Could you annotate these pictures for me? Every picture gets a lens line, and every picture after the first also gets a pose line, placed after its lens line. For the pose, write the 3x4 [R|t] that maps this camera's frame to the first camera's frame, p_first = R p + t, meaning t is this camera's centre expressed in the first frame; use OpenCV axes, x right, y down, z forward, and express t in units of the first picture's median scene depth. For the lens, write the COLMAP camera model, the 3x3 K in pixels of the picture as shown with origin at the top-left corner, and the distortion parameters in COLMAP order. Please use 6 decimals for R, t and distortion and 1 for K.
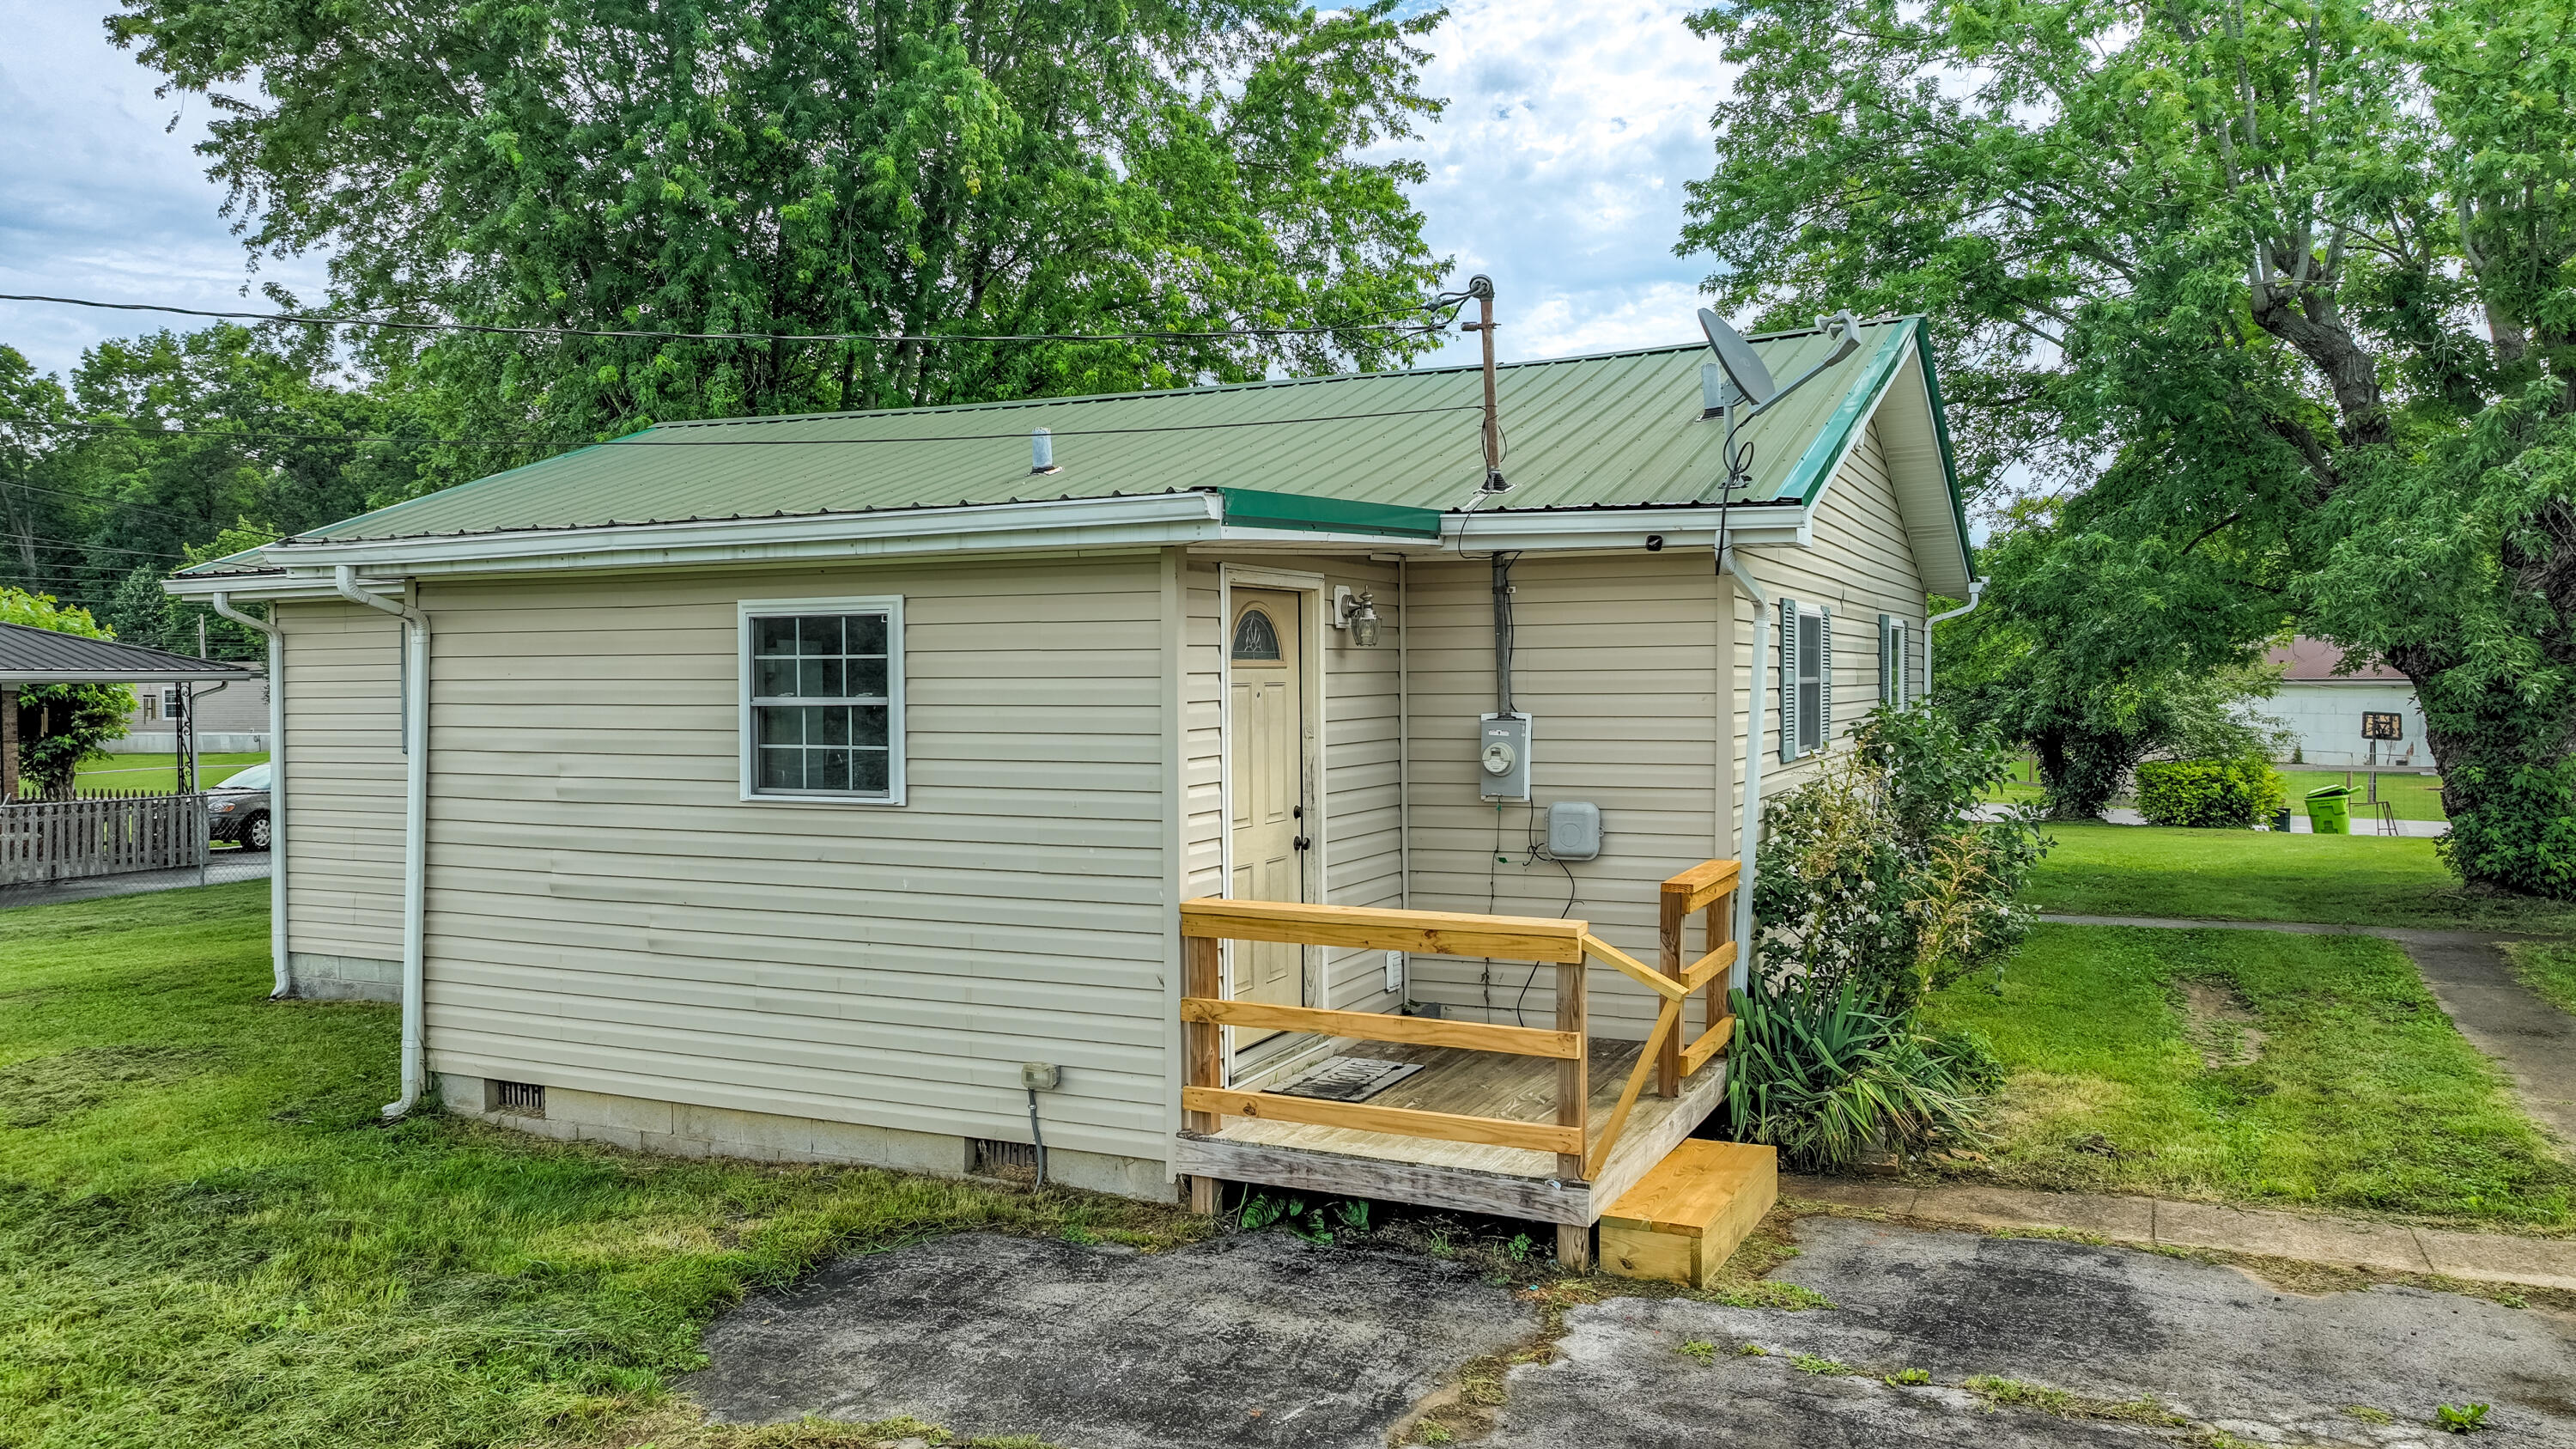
lens RADIAL K [[1815.1, 0, 1286.9], [0, 1815.1, 713.9], [0, 0, 1]] dist [0.013456, 0.003894]
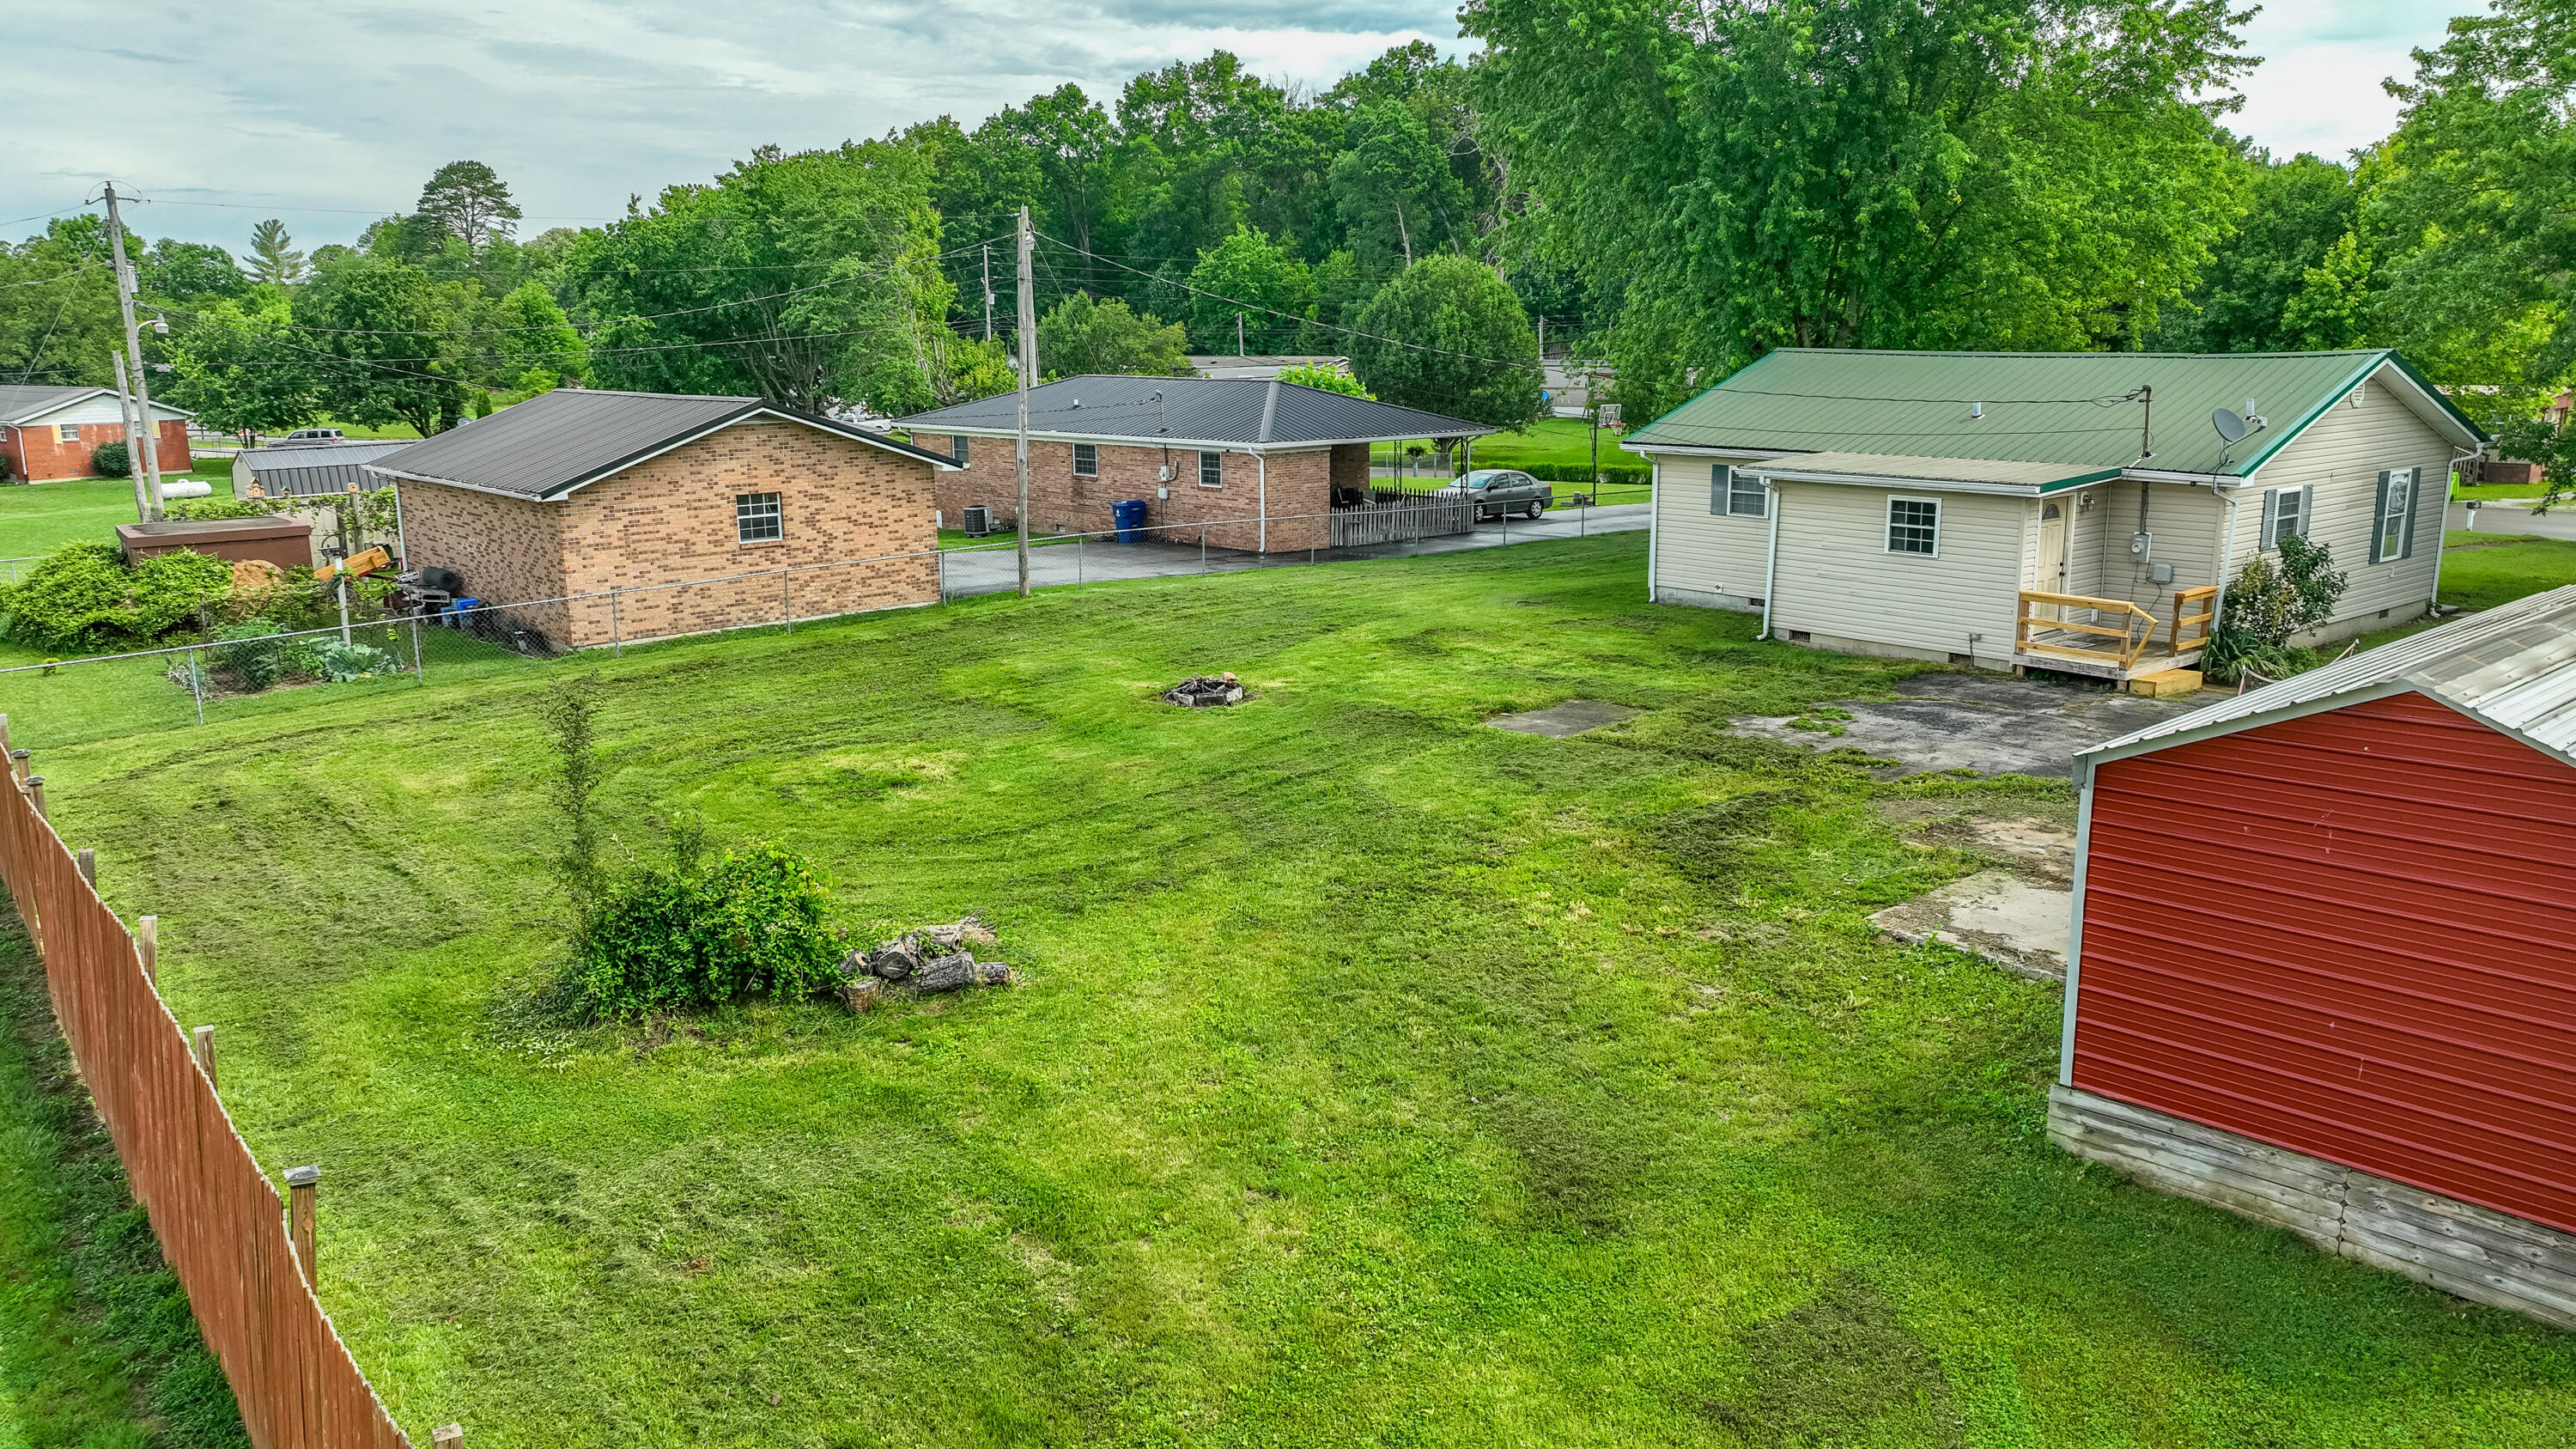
lens RADIAL K [[1815.1, 0, 1286.9], [0, 1815.1, 713.9], [0, 0, 1]] dist [0.013456, 0.003894]
pose [[0.902904, 0.088044, -0.420728, 0.152091], [-0.005531, 0.981097, 0.193440, -0.312832], [0.429806, -0.172331, 0.886323, -2.585719]]
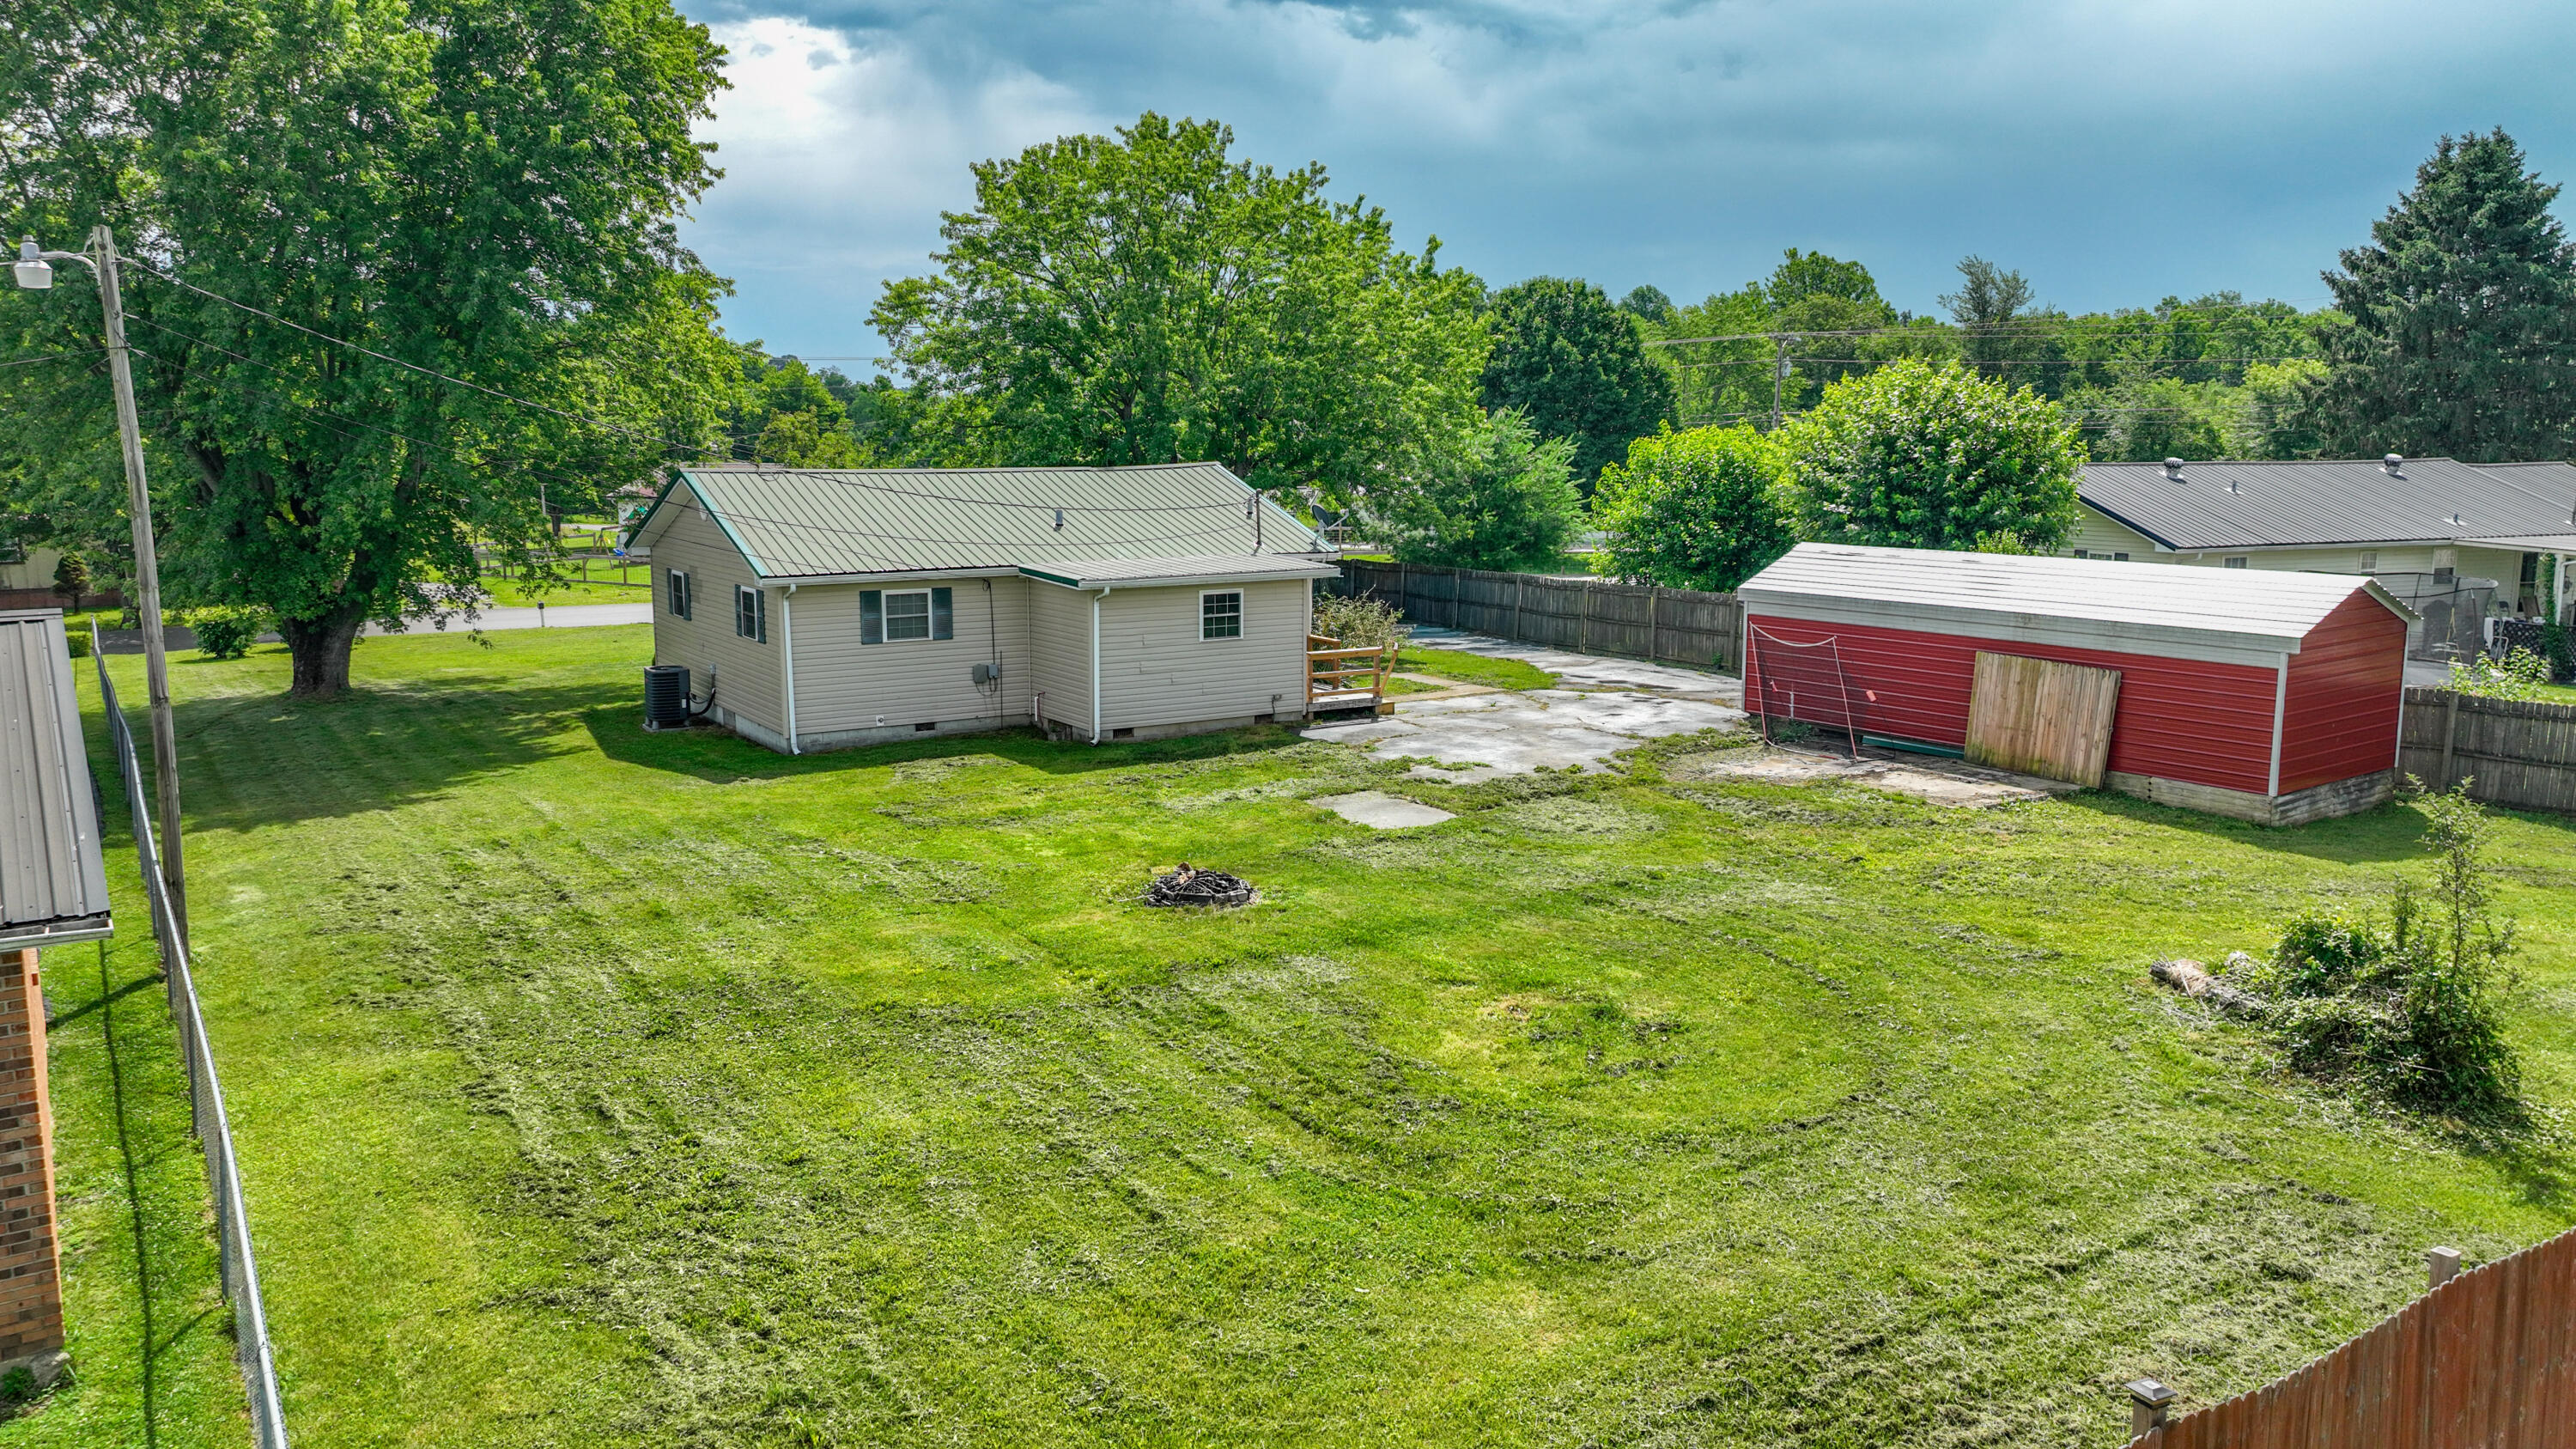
lens RADIAL K [[1815.1, 0, 1286.9], [0, 1815.1, 713.9], [0, 0, 1]] dist [0.013456, 0.003894]
pose [[0.517728, -0.126367, 0.846161, -3.531800], [0.013066, 0.990084, 0.139866, -0.343068], [-0.855445, -0.061357, 0.514246, -1.177269]]
